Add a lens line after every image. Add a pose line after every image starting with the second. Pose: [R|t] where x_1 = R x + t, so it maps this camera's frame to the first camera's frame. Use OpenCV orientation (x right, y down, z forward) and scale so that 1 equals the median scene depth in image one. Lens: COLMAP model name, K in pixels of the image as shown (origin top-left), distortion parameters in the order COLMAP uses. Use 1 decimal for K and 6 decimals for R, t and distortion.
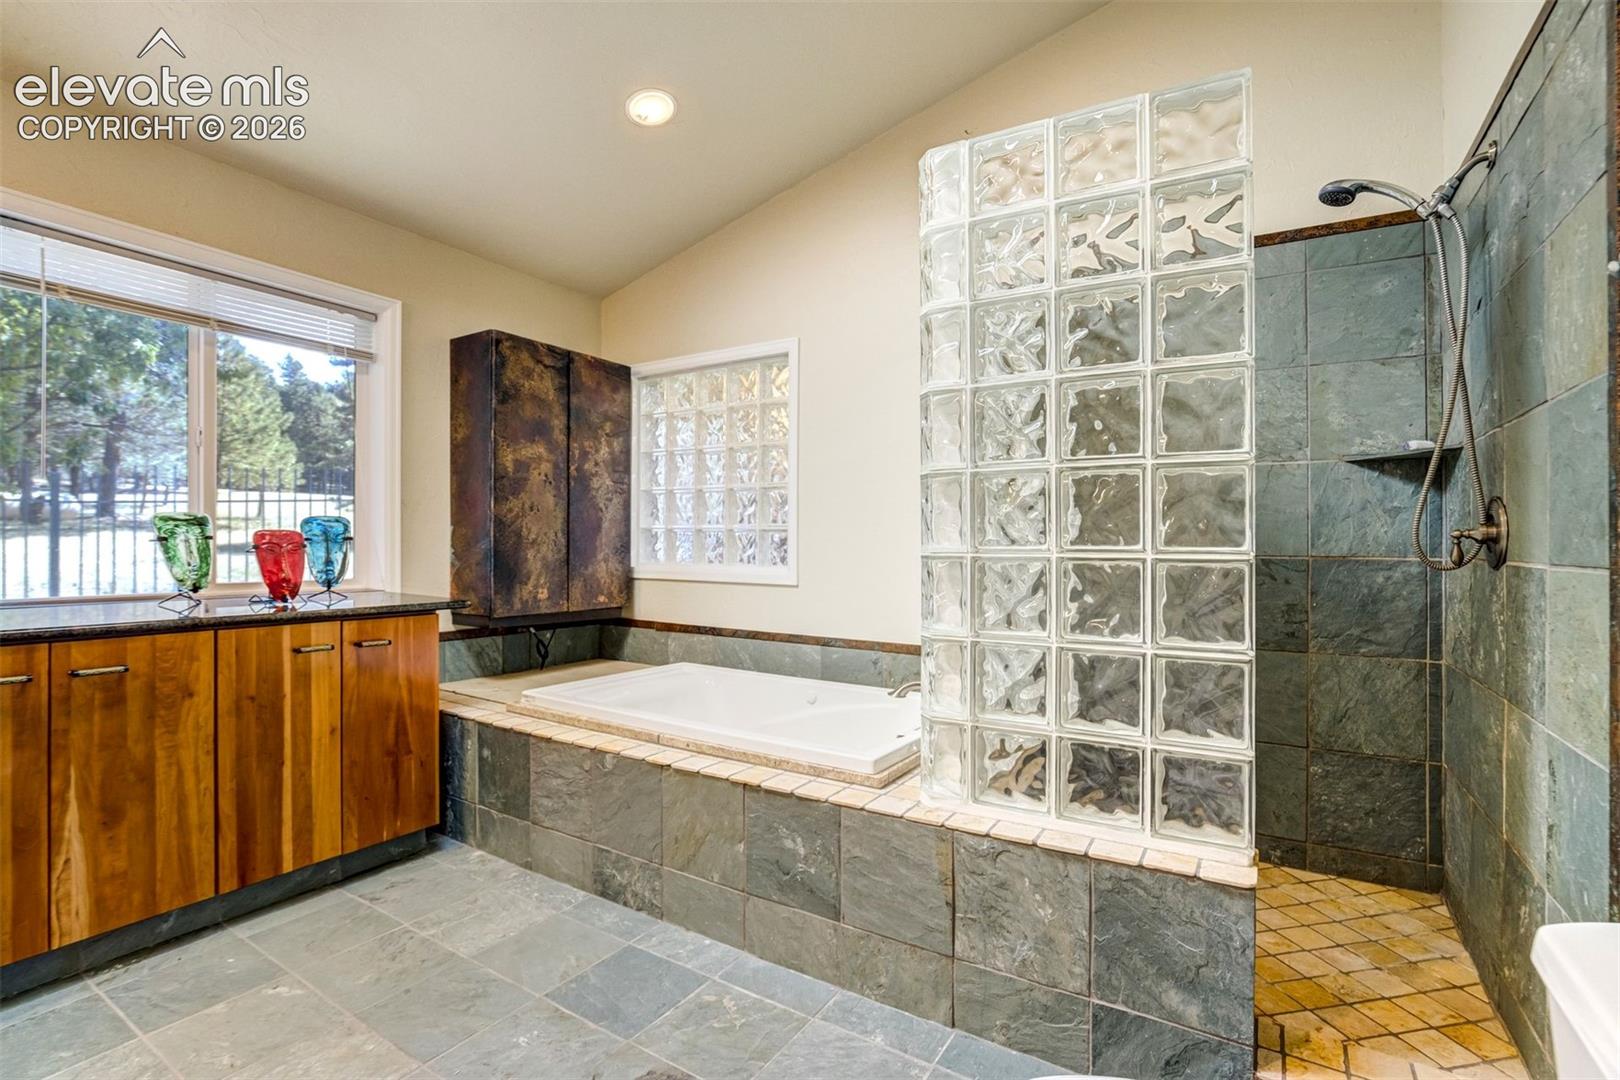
lens RADIAL K [[751.9, 0, 790.8], [0, 751.9, 543.6], [0, 0, 1]] dist [-0.048823, 0.017468]
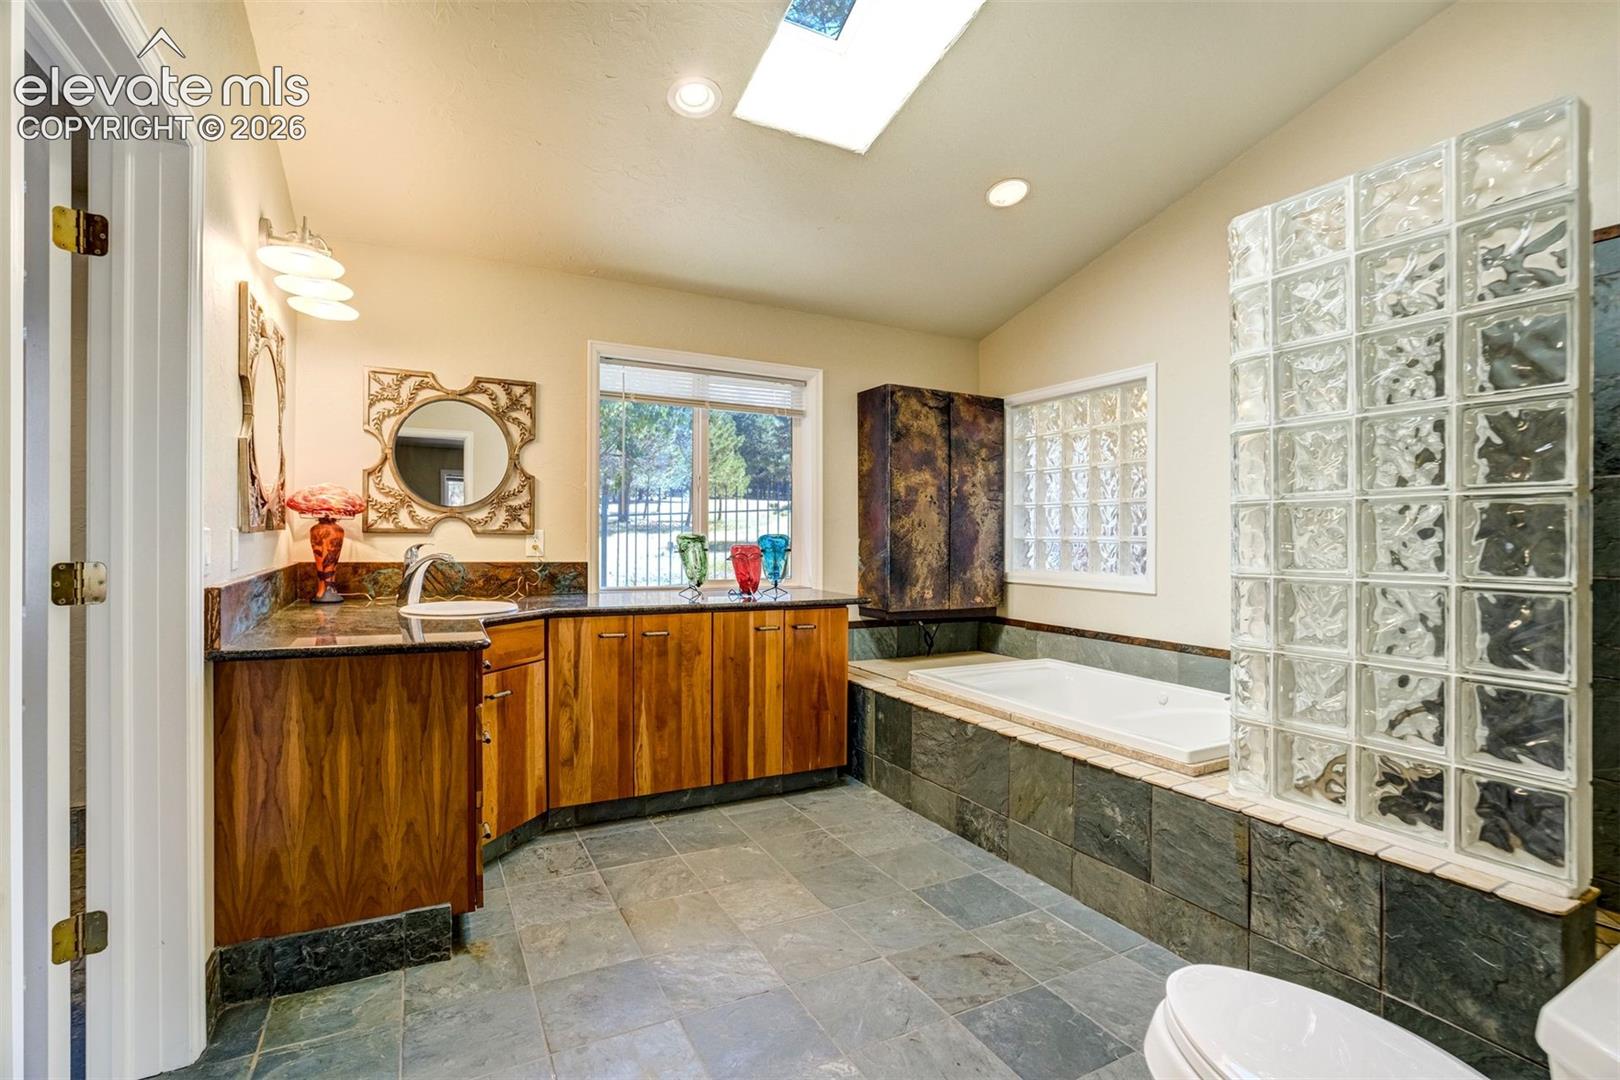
lens RADIAL K [[751.9, 0, 801.6], [0, 751.9, 549.9], [0, 0, 1]] dist [-0.048823, 0.017468]
pose [[0.870494, 0.008012, -0.492113, 0.140902], [-0.002319, 0.999923, 0.012178, -0.030163], [0.492173, -0.009460, 0.870446, -0.258827]]
